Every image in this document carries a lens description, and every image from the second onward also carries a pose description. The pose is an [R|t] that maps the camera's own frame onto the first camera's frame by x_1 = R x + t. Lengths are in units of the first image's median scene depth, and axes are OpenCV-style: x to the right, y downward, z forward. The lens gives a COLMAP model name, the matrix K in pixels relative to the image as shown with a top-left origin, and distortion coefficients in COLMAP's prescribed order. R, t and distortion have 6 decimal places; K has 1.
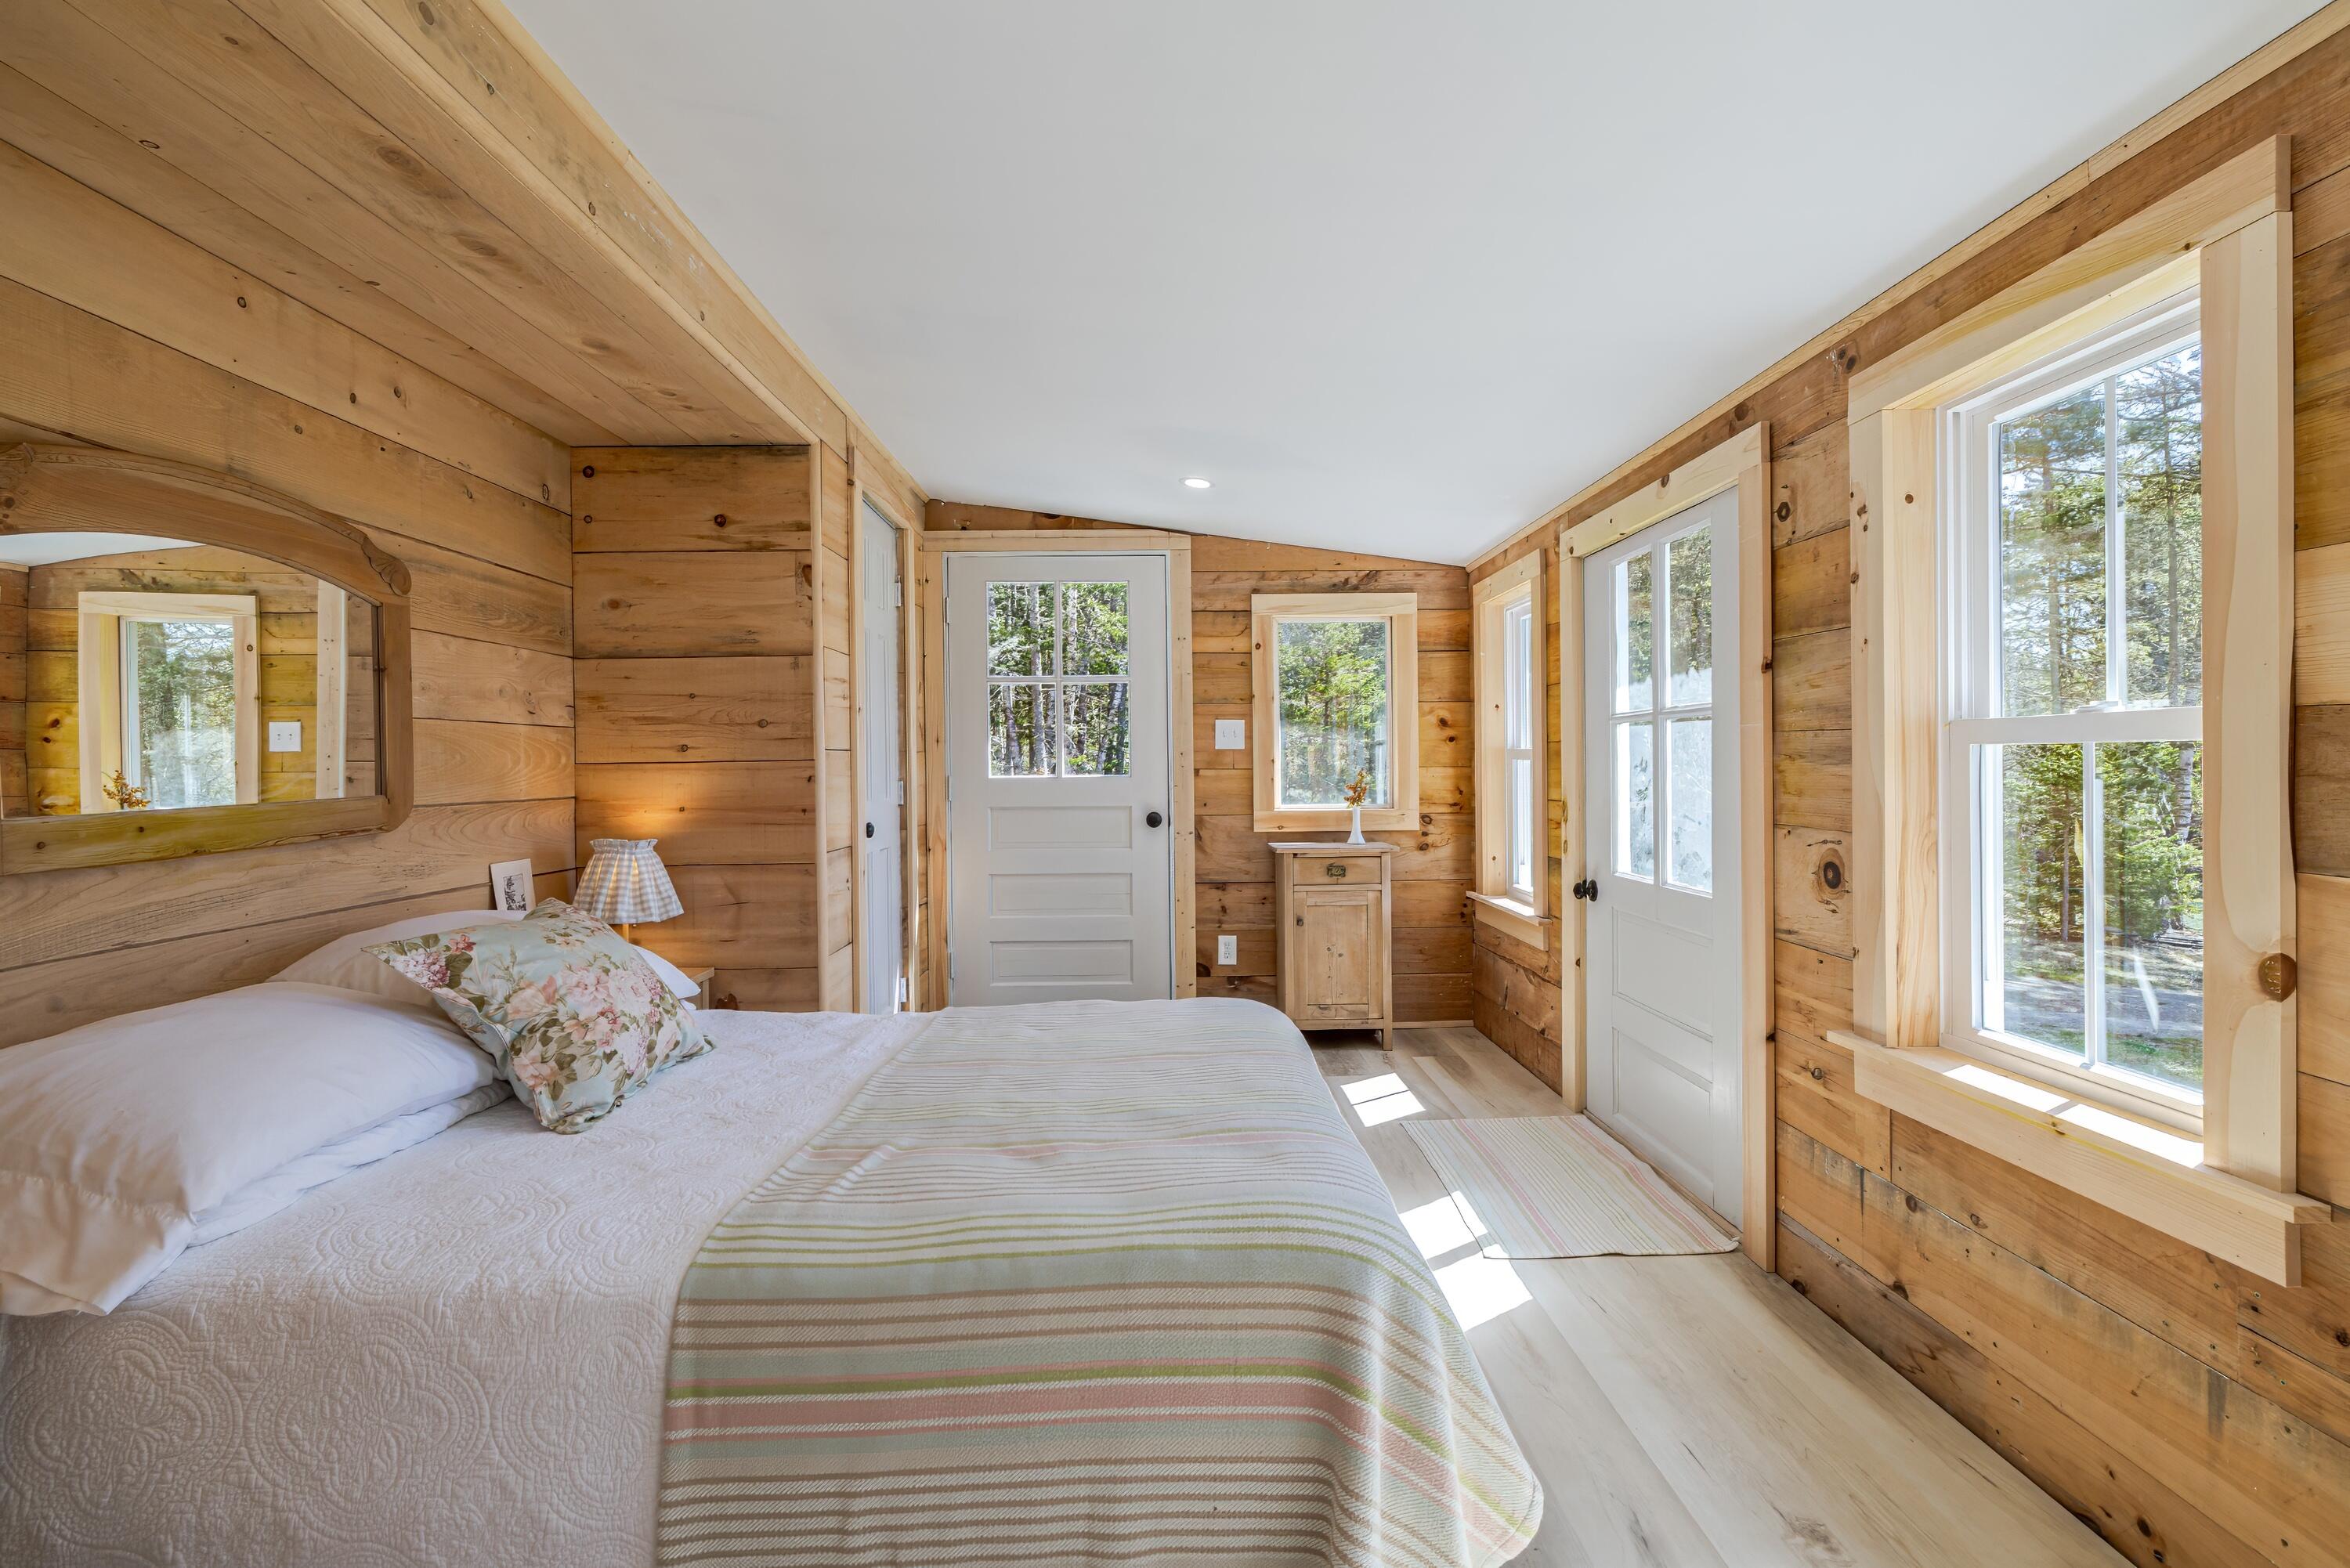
lens RADIAL K [[1031.8, 0, 1187.2], [0, 1031.8, 765.8], [0, 0, 1]] dist [0.007001, -0.000323]
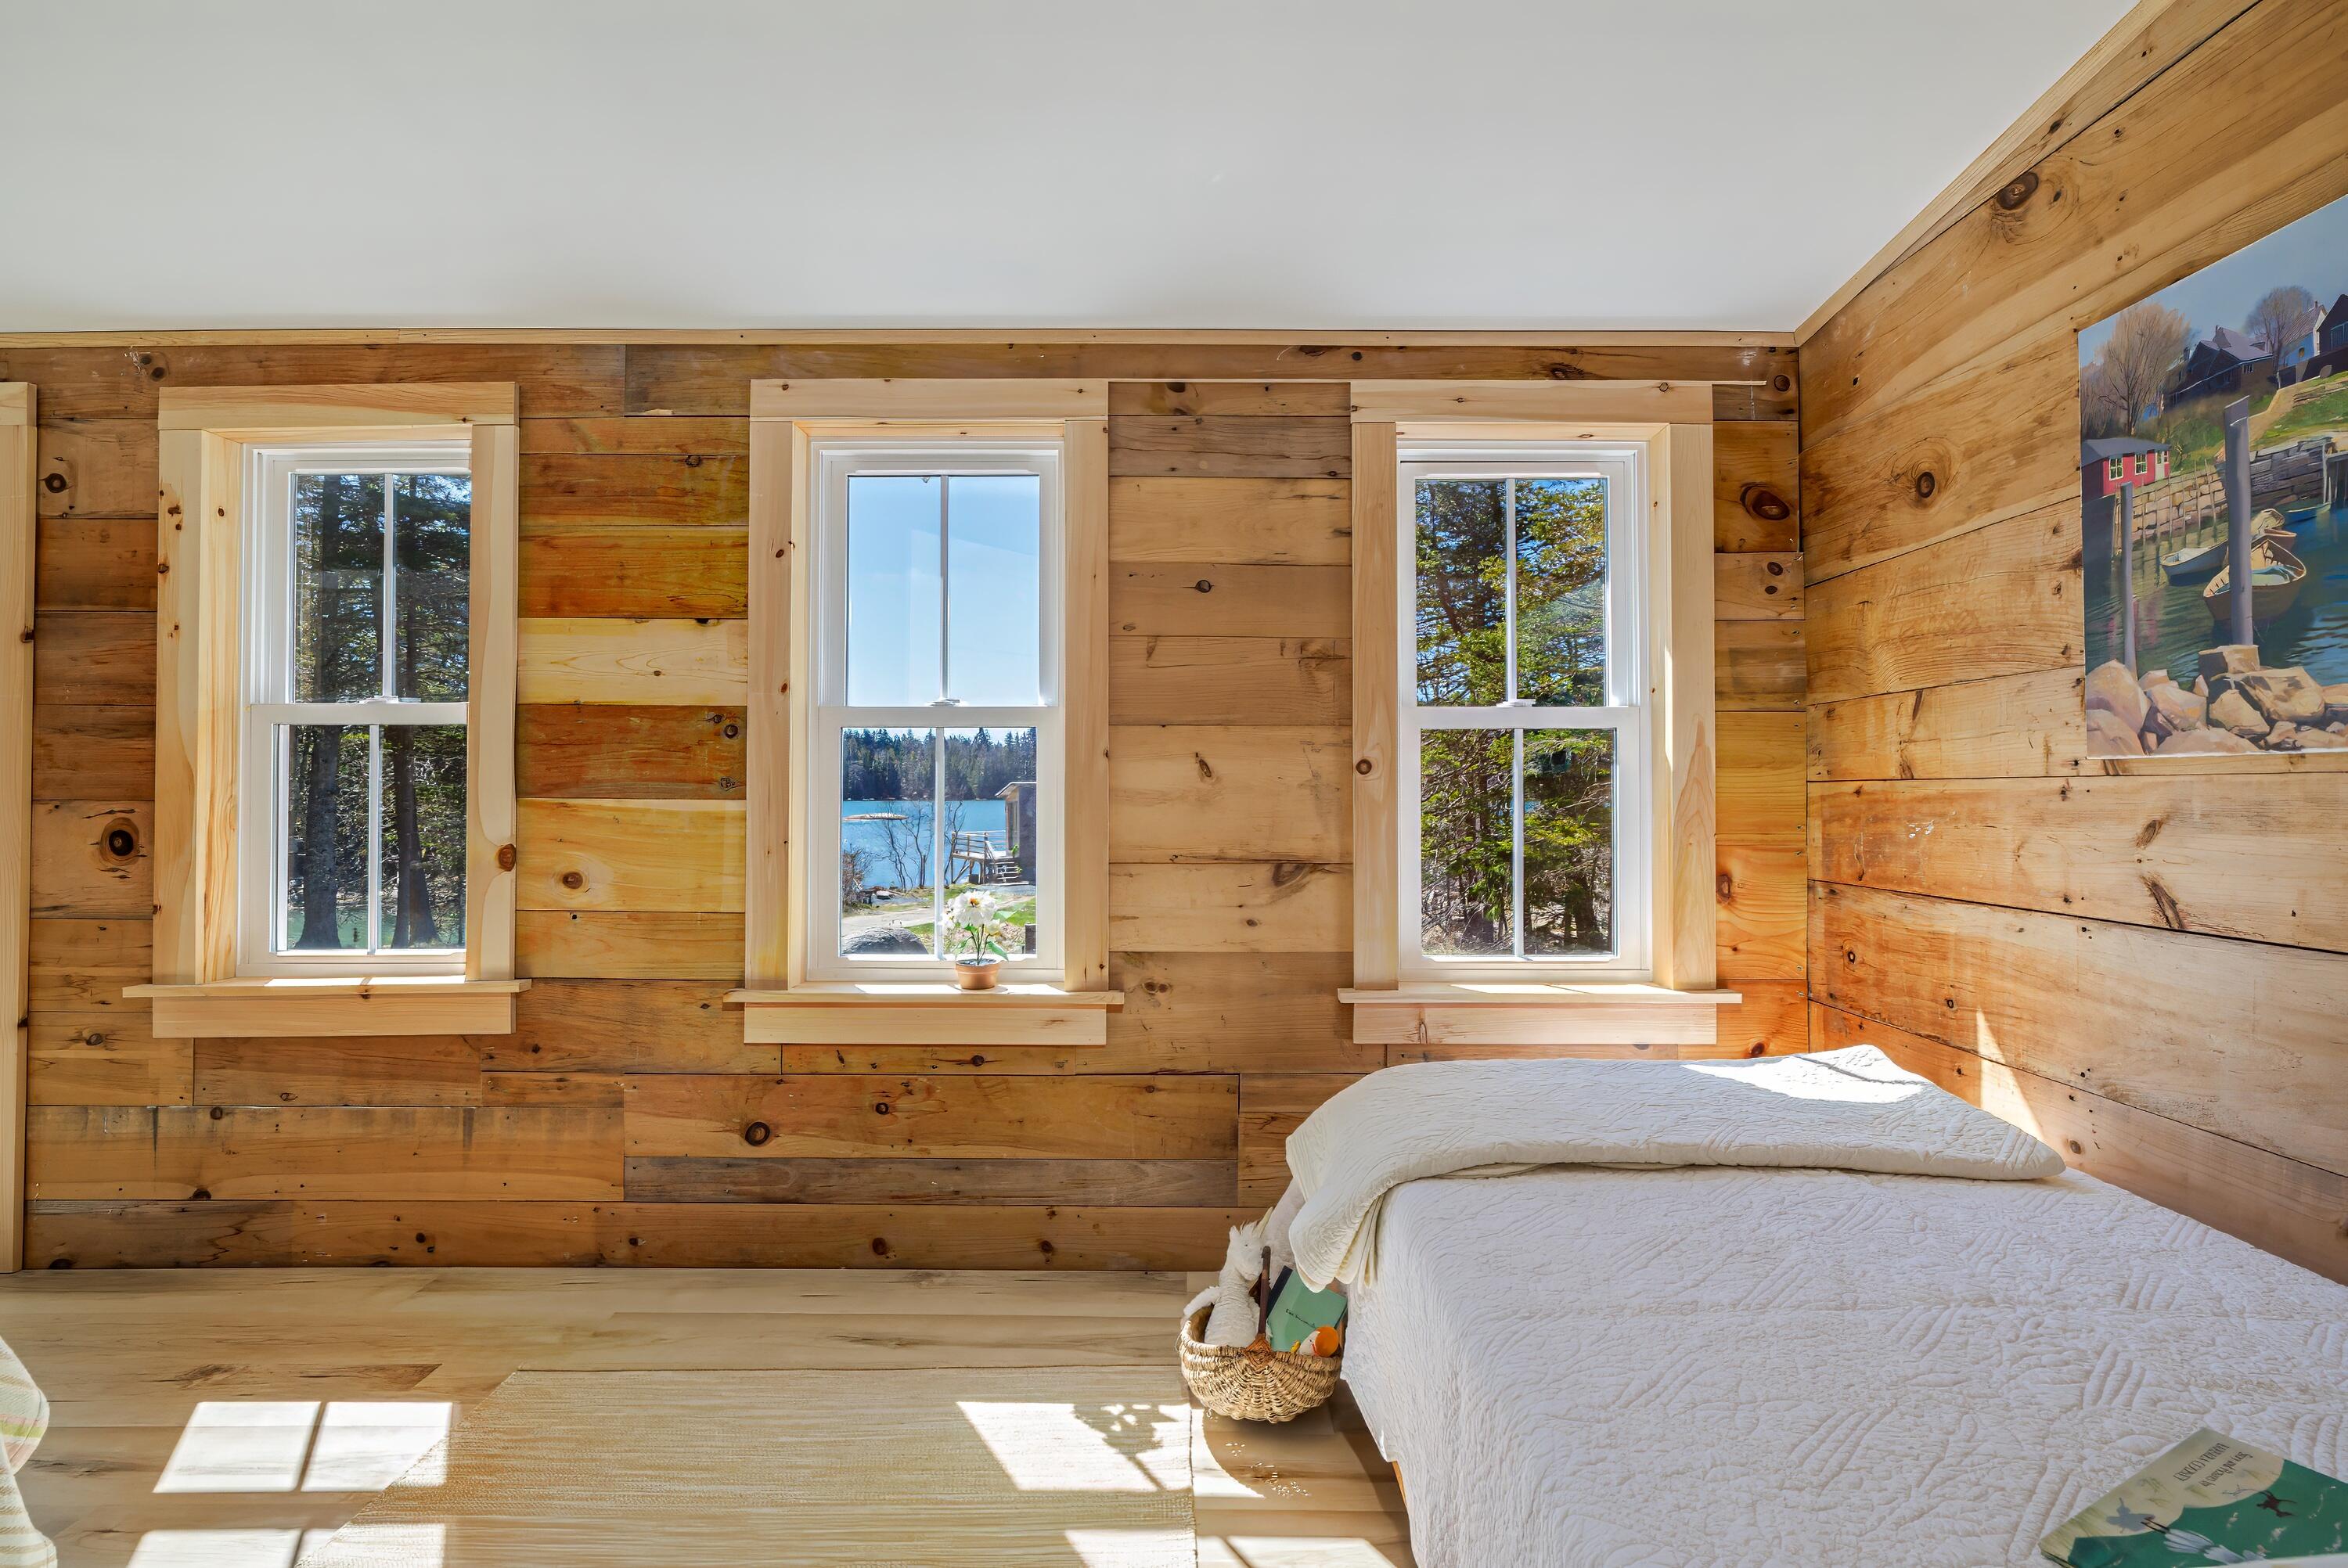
lens RADIAL K [[1071.7, 0, 1170.3], [0, 1071.7, 772.7], [0, 0, 1]] dist [0.001092, -0.000263]
pose [[0.037140, 0.019585, 0.999118, -0.466772], [0.004798, 0.999793, -0.019776, 0.066008], [-0.999299, 0.005528, 0.037039, -0.117906]]
